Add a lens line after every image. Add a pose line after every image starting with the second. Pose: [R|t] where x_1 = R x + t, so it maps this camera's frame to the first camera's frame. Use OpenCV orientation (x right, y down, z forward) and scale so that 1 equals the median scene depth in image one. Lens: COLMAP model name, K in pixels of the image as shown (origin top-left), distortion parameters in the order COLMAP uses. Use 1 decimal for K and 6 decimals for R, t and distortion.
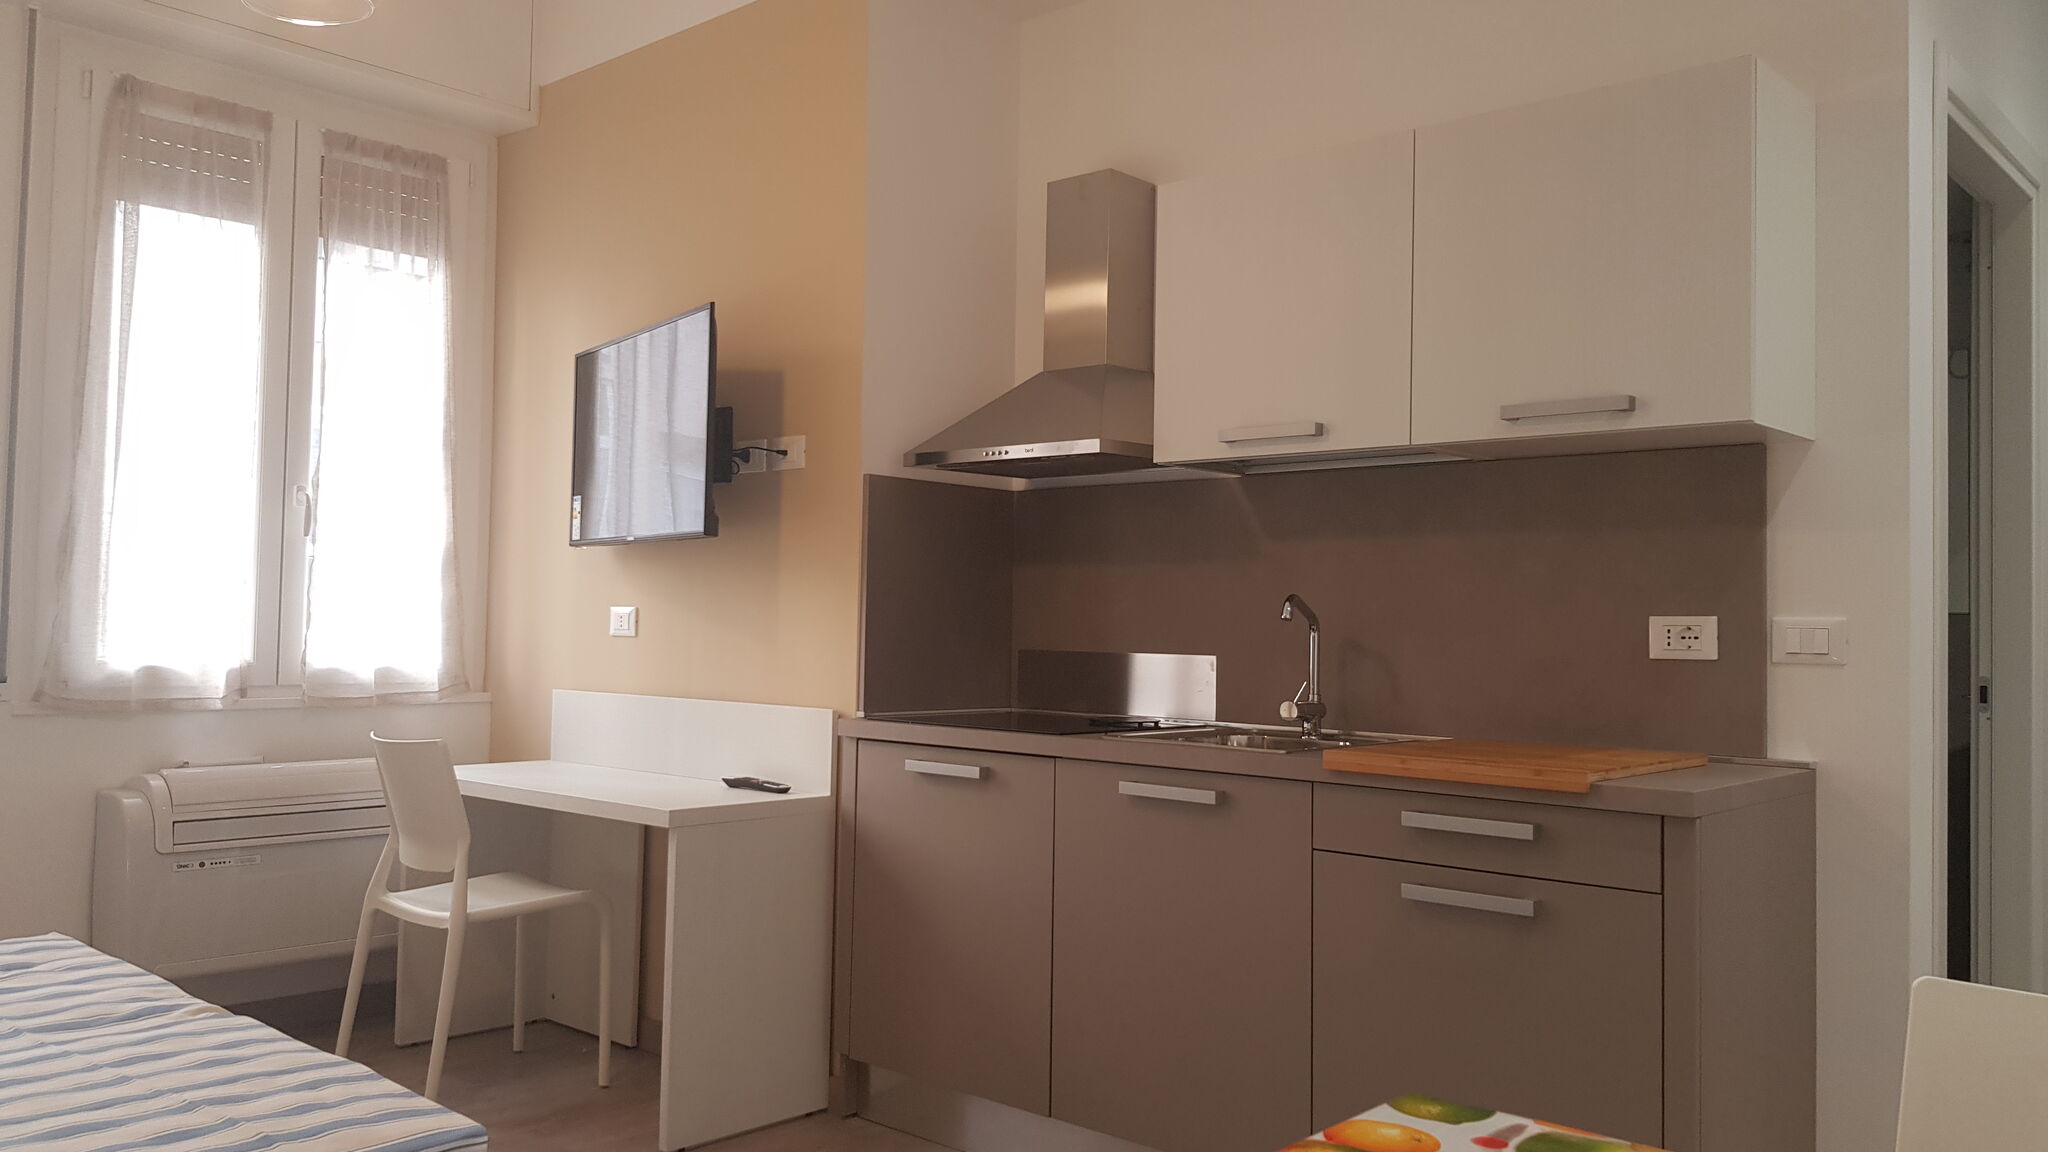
lens RADIAL K [[1569.9, 0, 1016.4], [0, 1569.9, 574.2], [0, 0, 1]] dist [0.028095, -0.017044]
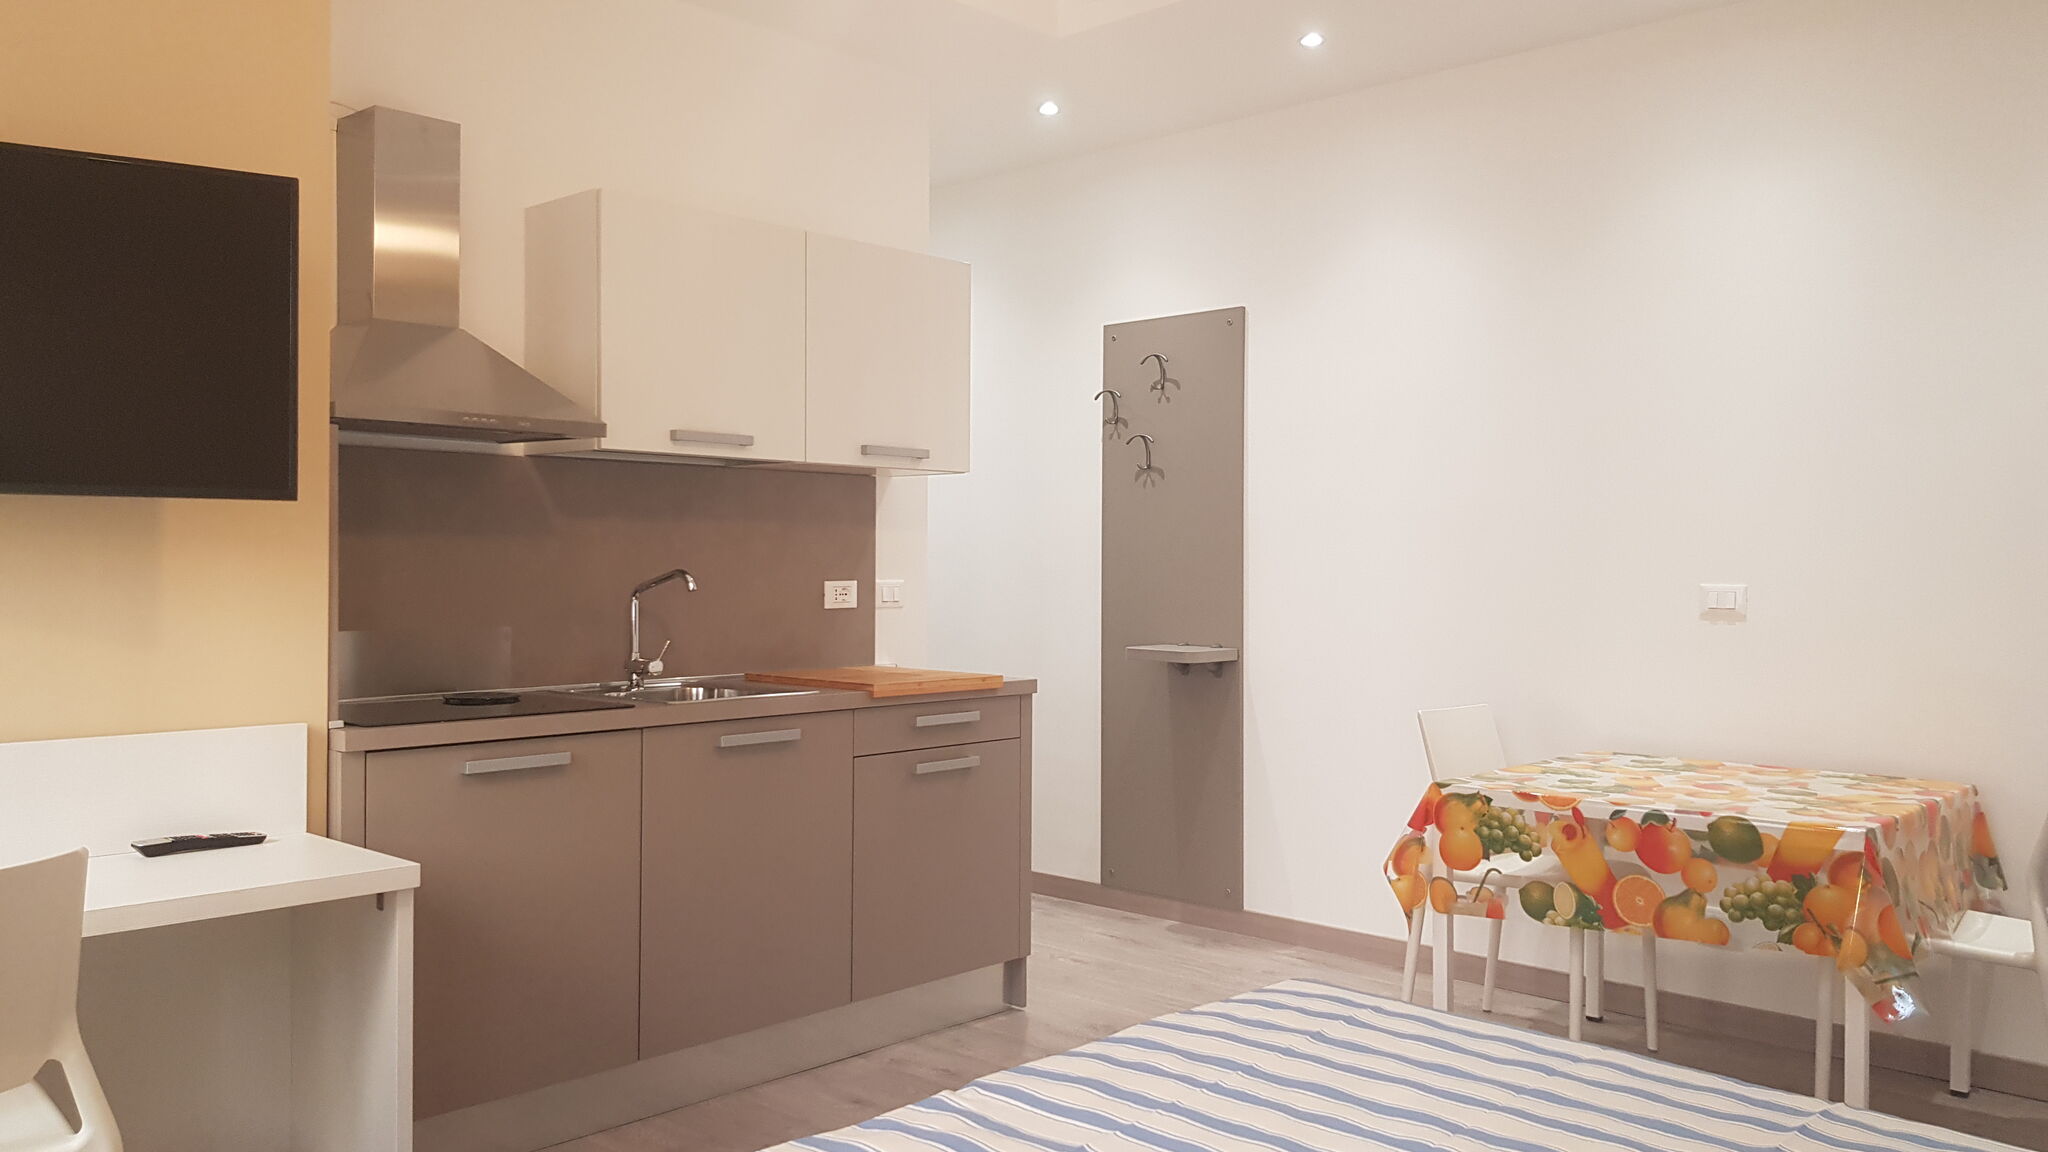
lens RADIAL K [[1569.9, 0, 1028.8], [0, 1569.9, 571.3], [0, 0, 1]] dist [0.028095, -0.017044]
pose [[0.000925, -0.023184, 0.999731, -1.145352], [-0.036284, 0.999072, 0.023202, -0.026073], [-0.999341, -0.036295, 0.000083, 0.813085]]
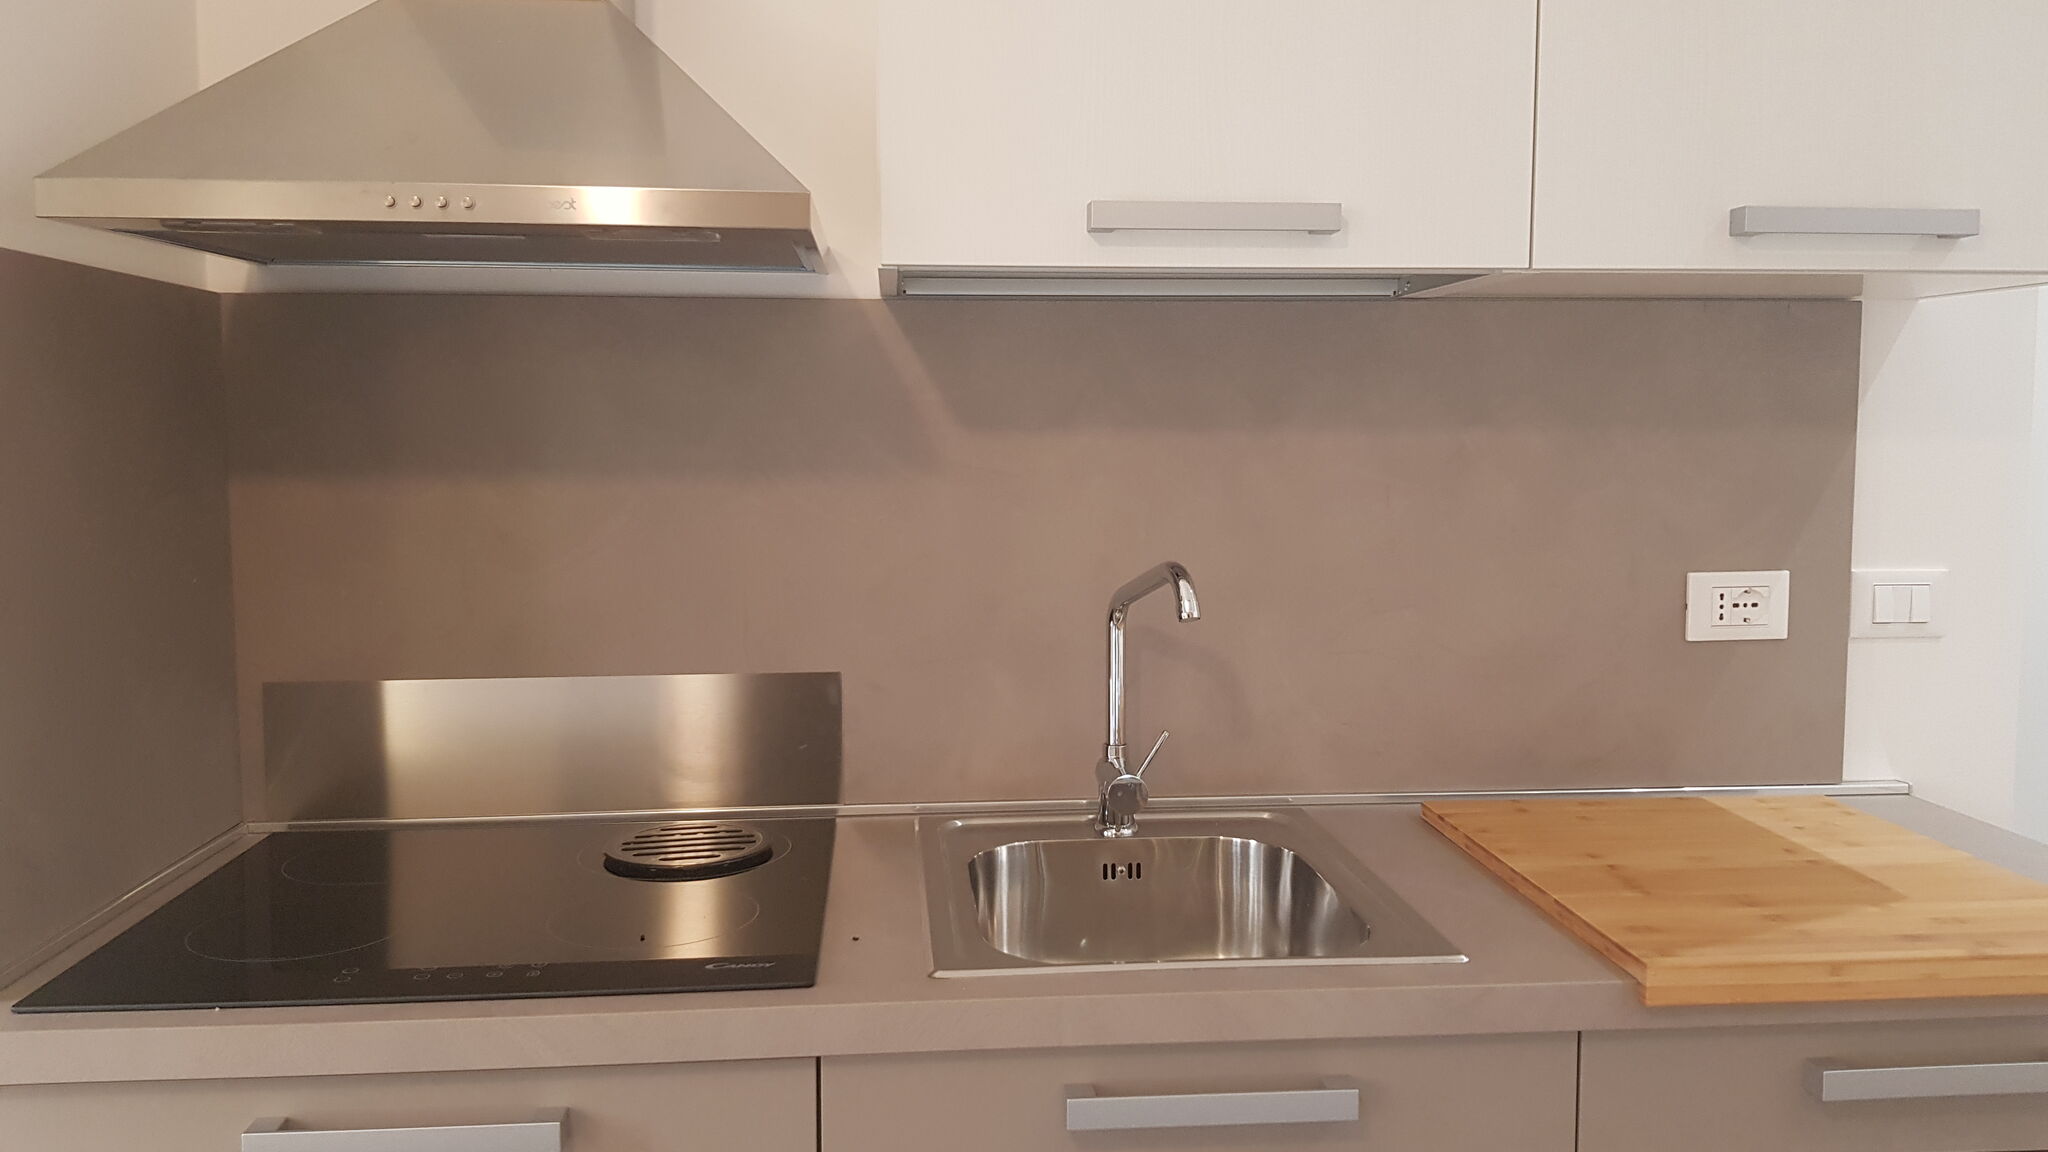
lens RADIAL K [[1569.9, 0, 1025.3], [0, 1569.9, 575.2], [0, 0, 1]] dist [0.028095, -0.017044]
pose [[0.672413, -0.091740, 0.734469, -0.229465], [-0.011180, 0.990917, 0.134008, -0.052839], [-0.740091, -0.098321, 0.665280, 0.792962]]
